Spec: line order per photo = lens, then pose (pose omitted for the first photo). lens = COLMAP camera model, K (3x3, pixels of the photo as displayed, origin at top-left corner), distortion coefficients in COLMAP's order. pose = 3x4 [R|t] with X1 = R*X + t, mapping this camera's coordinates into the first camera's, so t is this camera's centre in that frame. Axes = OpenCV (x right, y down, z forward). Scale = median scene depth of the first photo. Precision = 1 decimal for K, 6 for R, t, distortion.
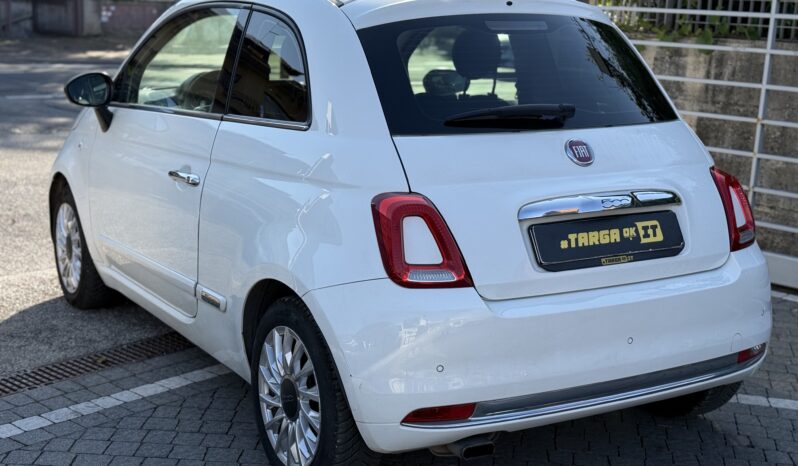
lens RADIAL K [[1188.6, 0, 399.0], [0, 1188.6, 233.0], [0, 0, 1]] dist [0.037462, 0.024356]
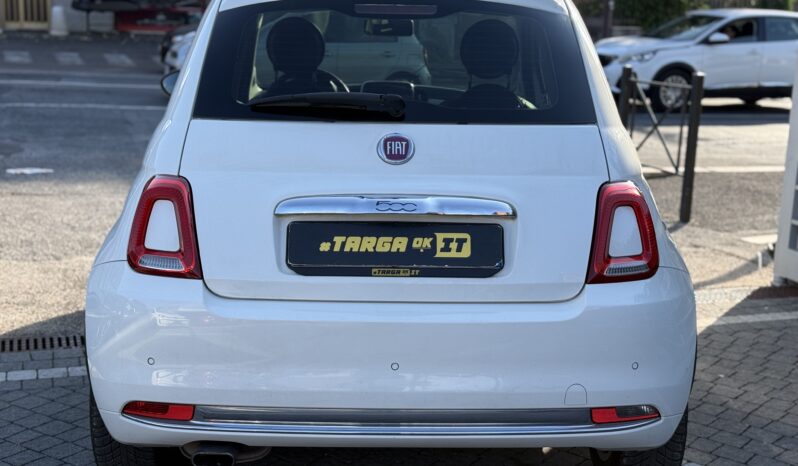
lens RADIAL K [[1188.6, 0, 399.0], [0, 1188.6, 233.0], [0, 0, 1]] dist [0.037462, 0.024356]
pose [[0.865432, 0.084711, -0.493813, 0.612479], [-0.100347, 0.994939, -0.005187, -0.001643], [0.490874, 0.054042, 0.869553, 0.249530]]
